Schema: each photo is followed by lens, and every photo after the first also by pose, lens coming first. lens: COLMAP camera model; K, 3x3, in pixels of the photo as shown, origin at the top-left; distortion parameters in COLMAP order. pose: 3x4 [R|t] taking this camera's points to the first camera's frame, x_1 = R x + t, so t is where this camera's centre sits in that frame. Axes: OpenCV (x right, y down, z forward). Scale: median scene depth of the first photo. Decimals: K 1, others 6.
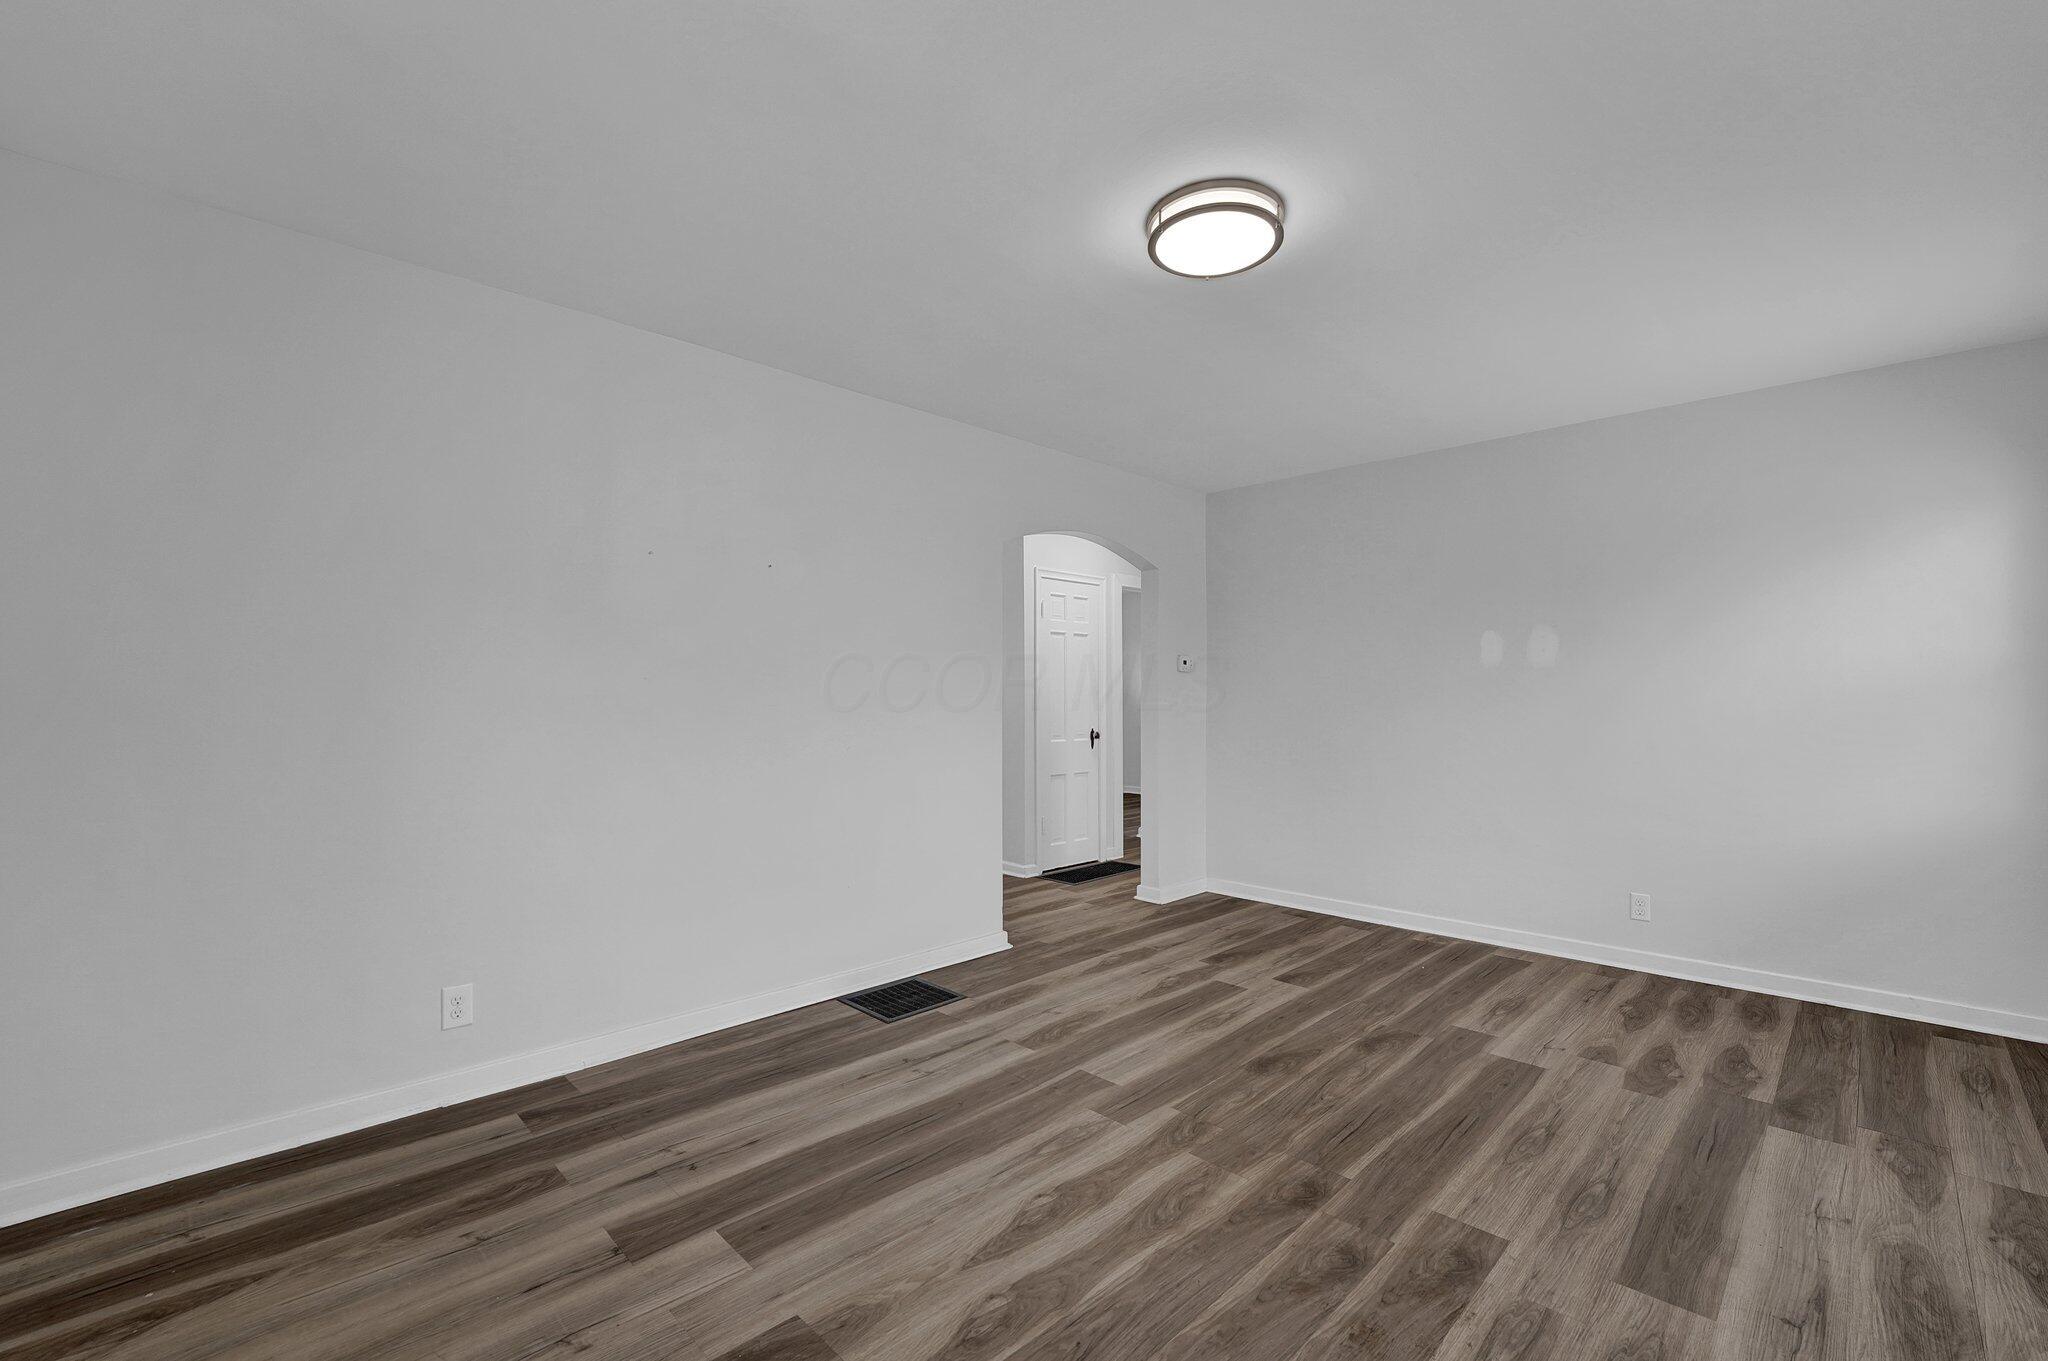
lens RADIAL K [[873.6, 0, 1024.2], [0, 873.6, 676.0], [0, 0, 1]] dist [-0.022584, -0.000067]
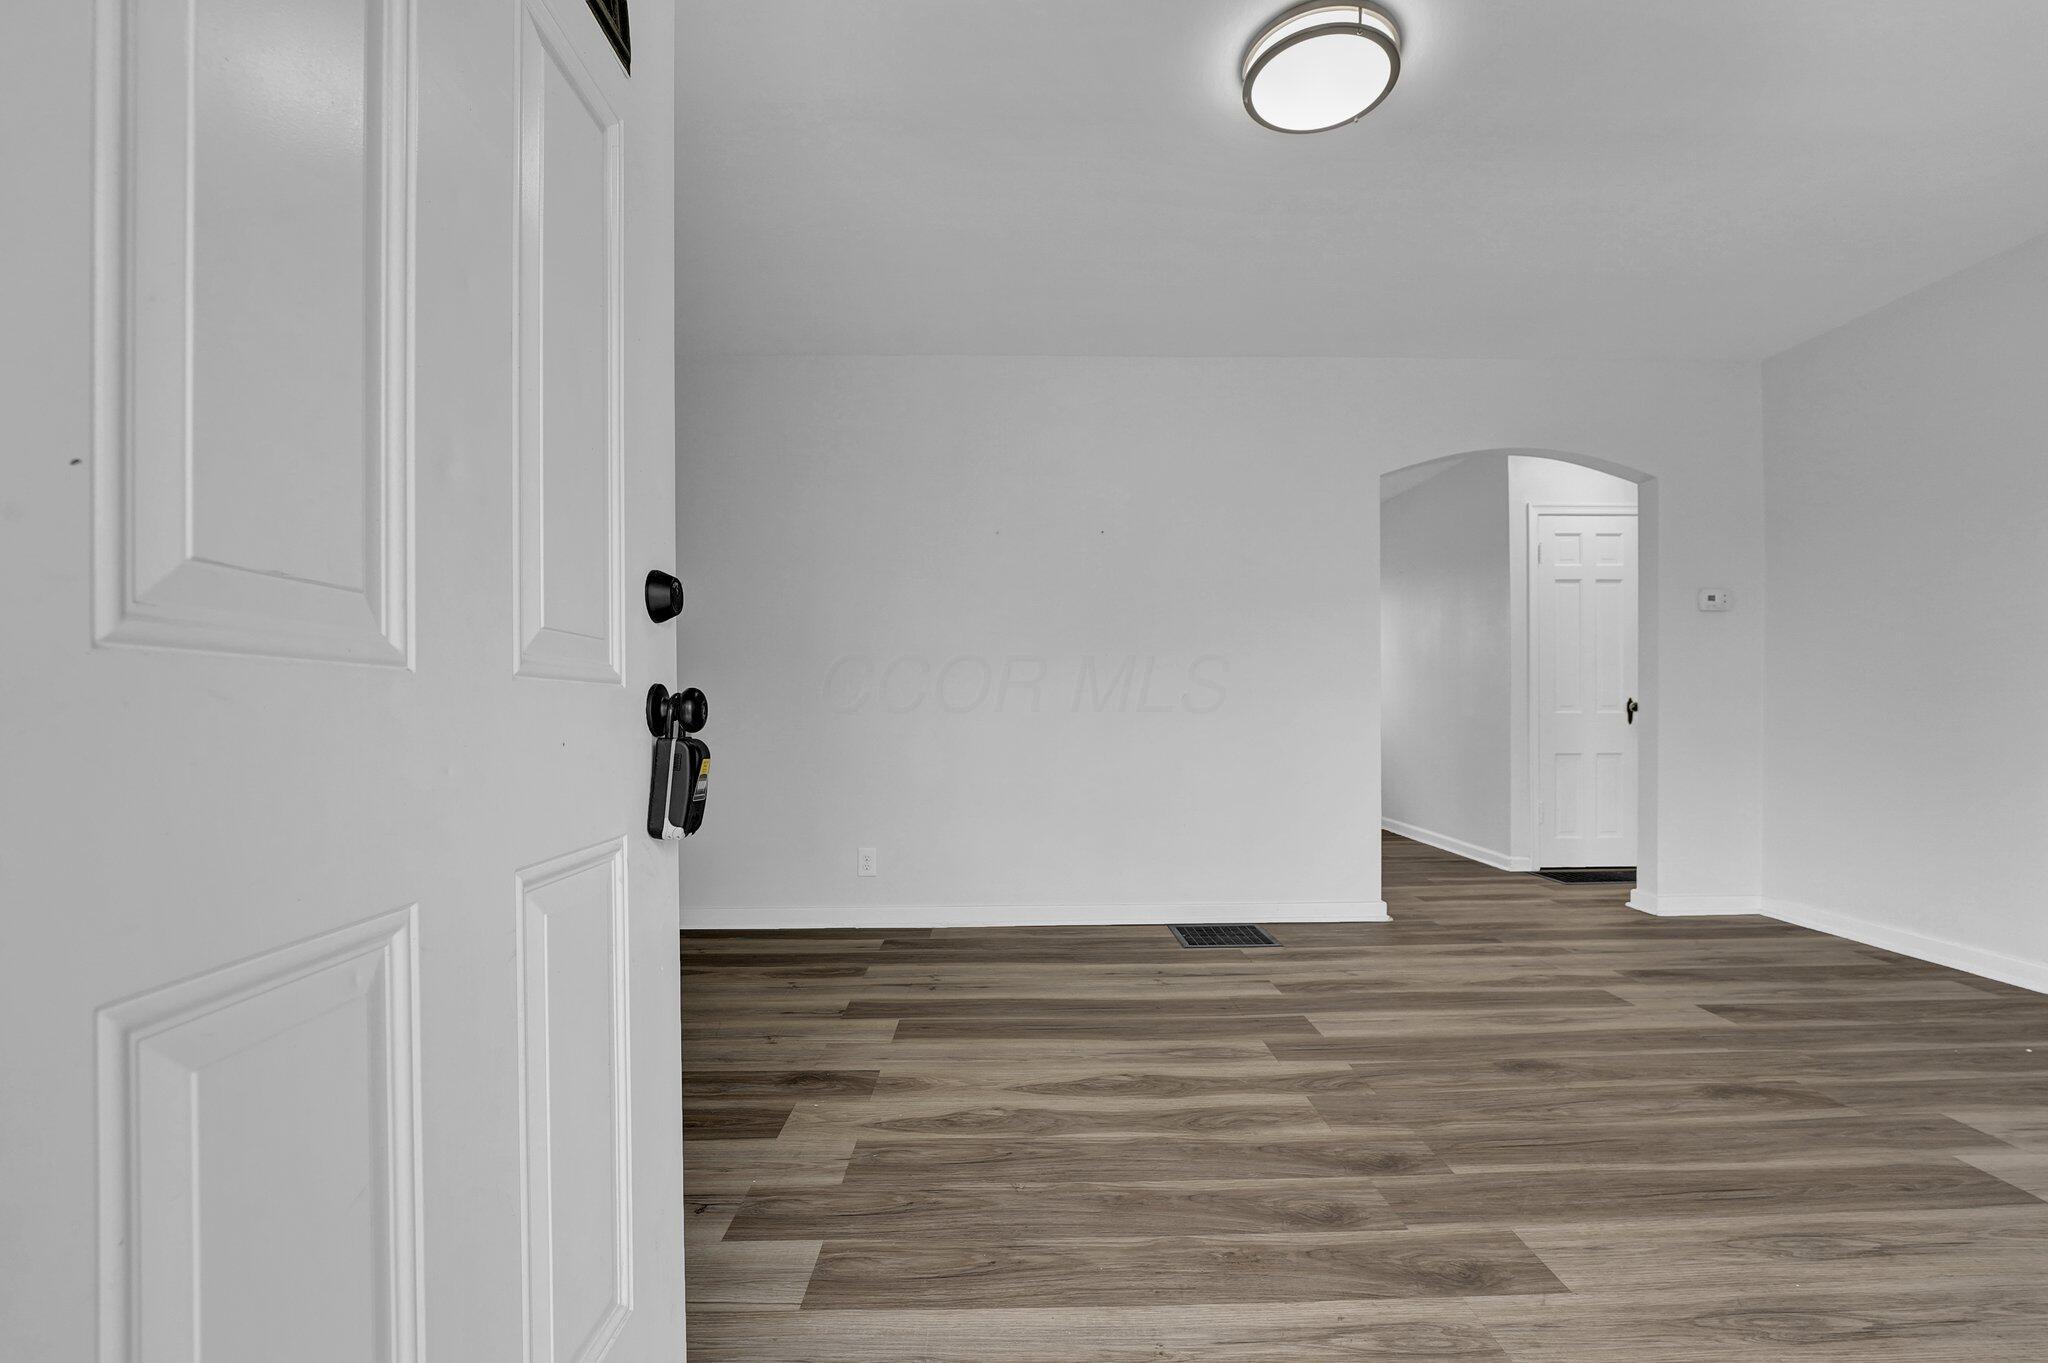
lens RADIAL K [[884.5, 0, 1019.5], [0, 884.5, 713.7], [0, 0, 1]] dist [-0.021679, 0.005162]
pose [[0.720879, 0.000798, -0.693060, 0.522516], [0.021042, 0.999513, 0.023038, 0.100807], [0.692741, -0.031191, 0.720512, 0.113458]]
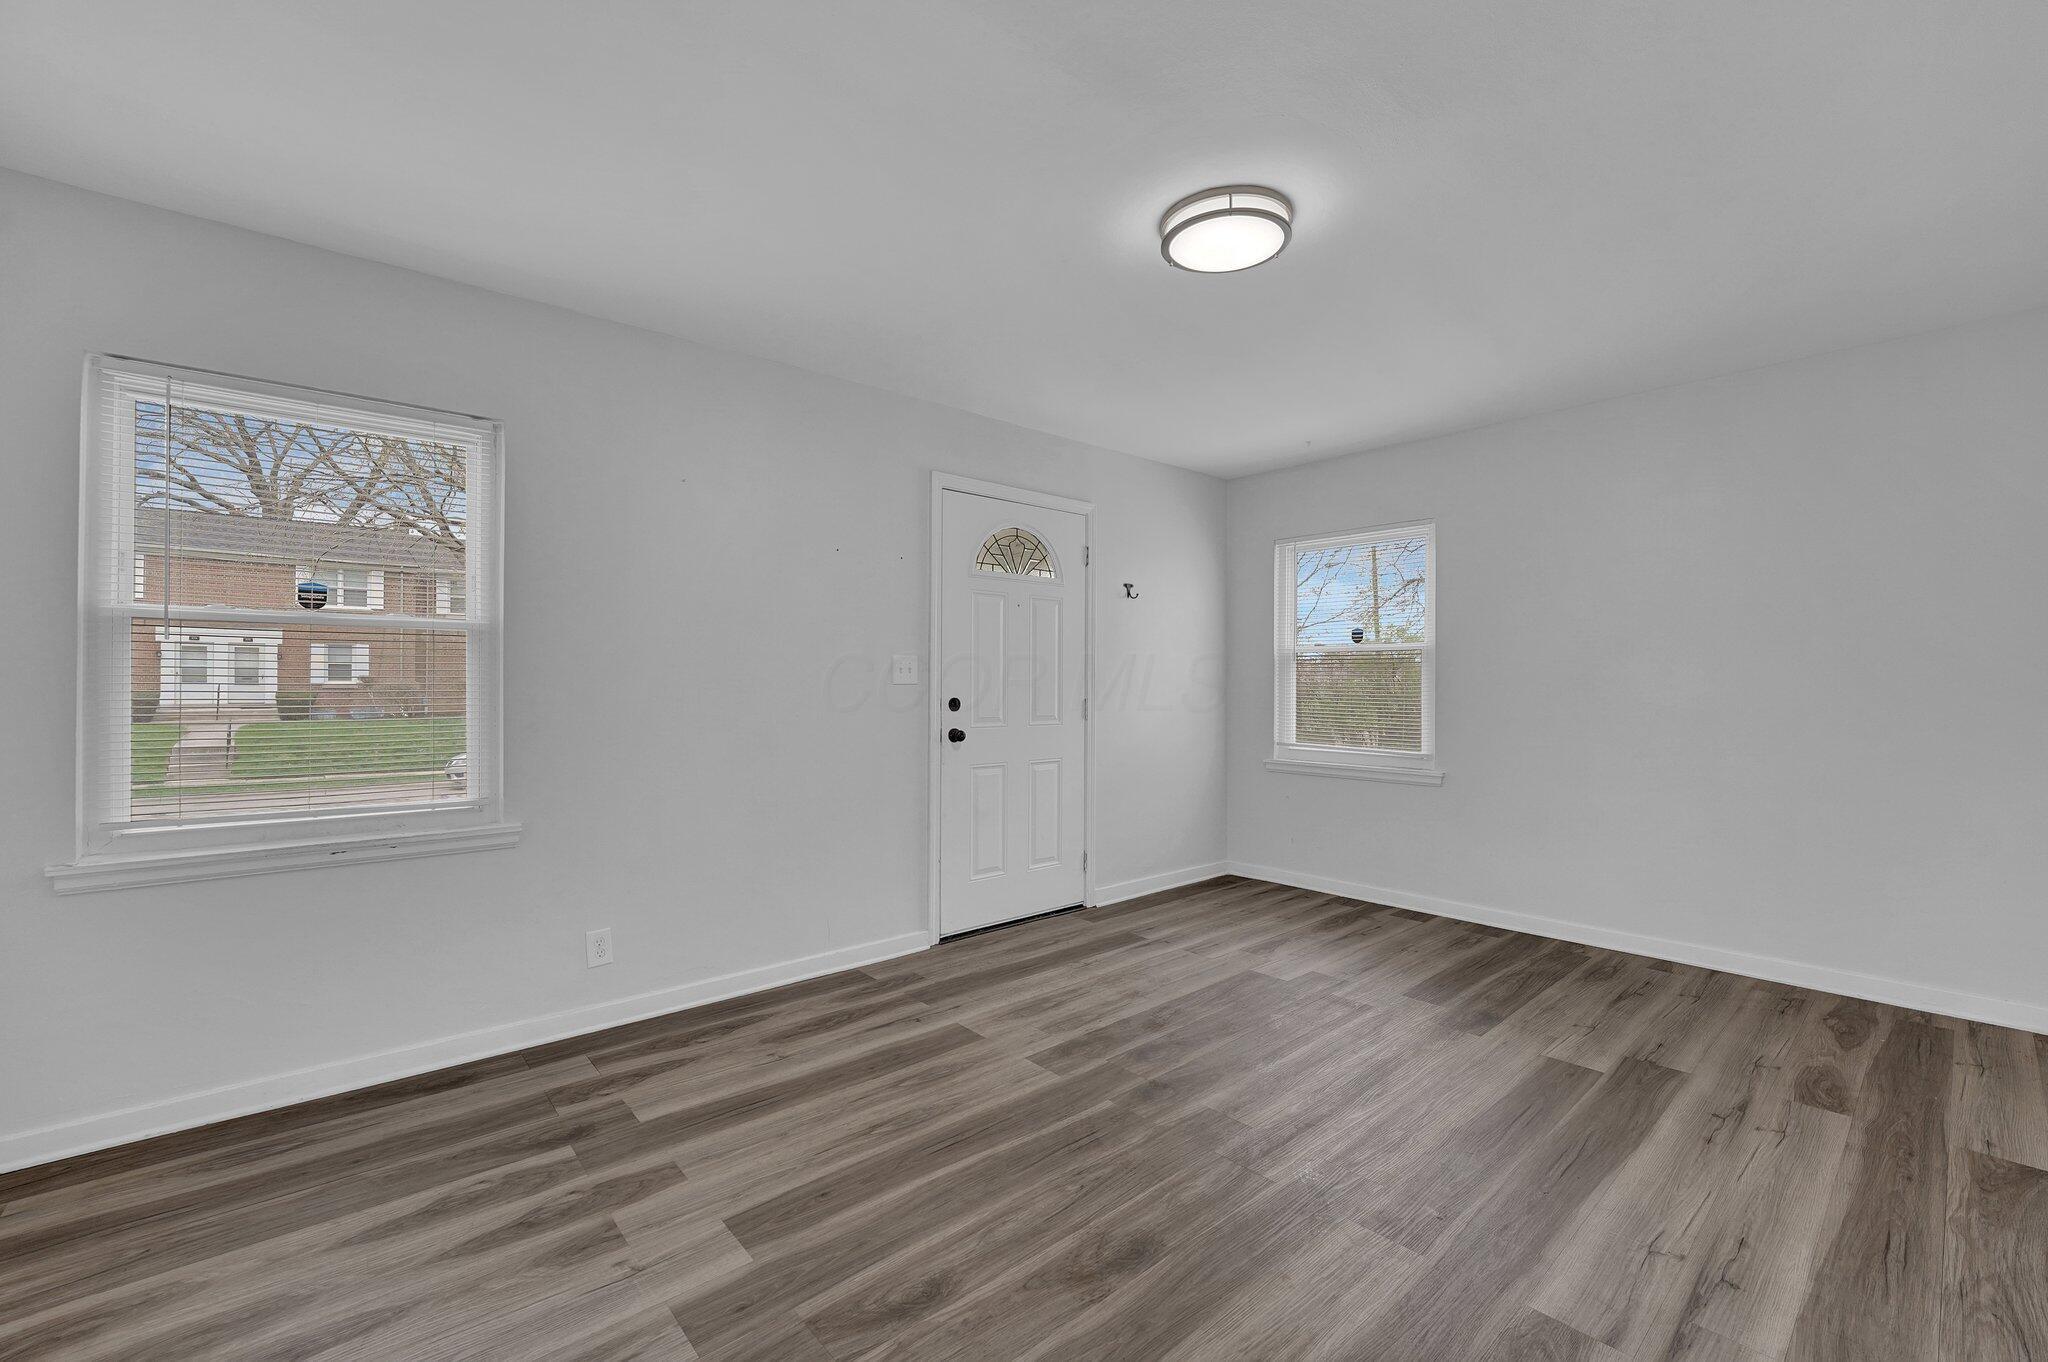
lens RADIAL K [[834.9, 0, 1036.4], [0, 834.9, 673.1], [0, 0, 1]] dist [-0.023624, 0.000146]
pose [[-0.998078, 0.001125, 0.061957, 0.324227], [-0.000968, 0.999430, -0.033731, 0.044427], [-0.061960, -0.033726, -0.997509, 1.699286]]
